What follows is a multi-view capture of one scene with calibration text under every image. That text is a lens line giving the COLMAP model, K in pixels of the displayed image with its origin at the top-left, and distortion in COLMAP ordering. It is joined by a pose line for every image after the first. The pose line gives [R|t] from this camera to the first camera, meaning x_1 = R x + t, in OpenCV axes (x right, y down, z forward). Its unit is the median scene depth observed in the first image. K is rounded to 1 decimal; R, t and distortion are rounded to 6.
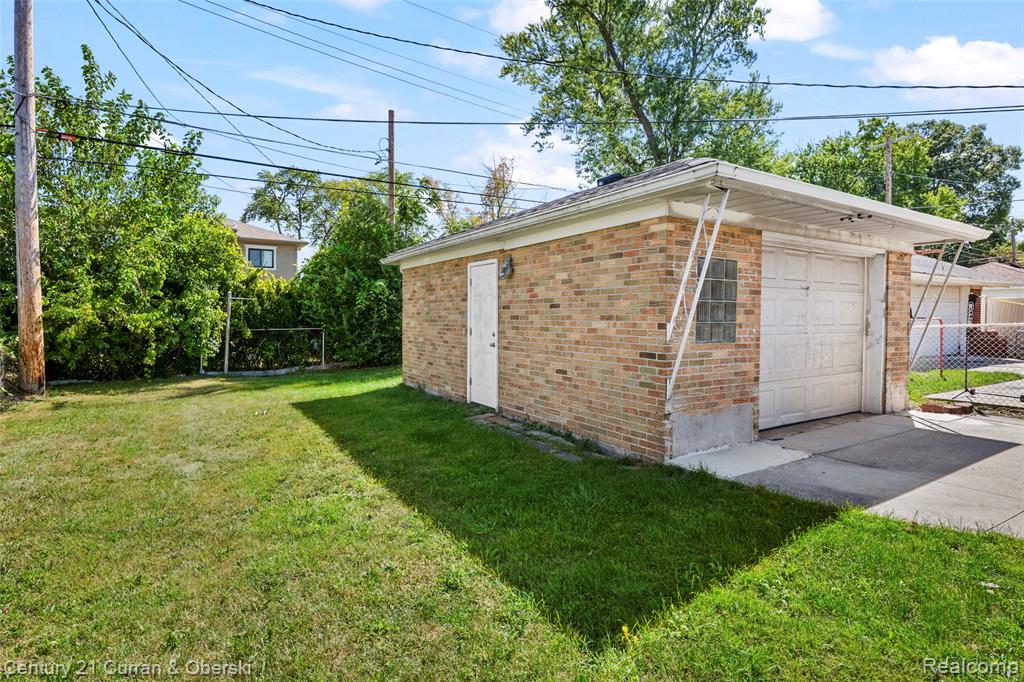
lens RADIAL K [[524.8, 0, 512.3], [0, 524.8, 332.9], [0, 0, 1]] dist [-0.001733, 0.001488]
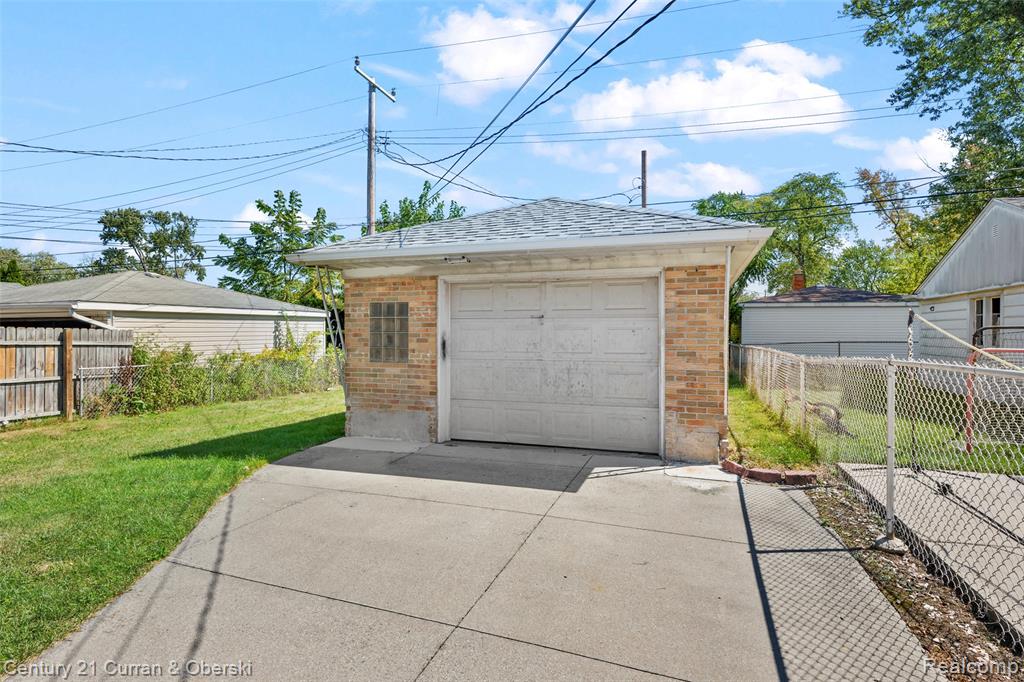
lens RADIAL K [[524.8, 0, 515.5], [0, 524.8, 339.9], [0, 0, 1]] dist [-0.001733, 0.001488]
pose [[0.626677, 0.007382, -0.779244, 1.612206], [-0.023261, 0.999687, -0.009236, -0.034310], [0.778932, 0.023914, 0.626653, 0.369015]]
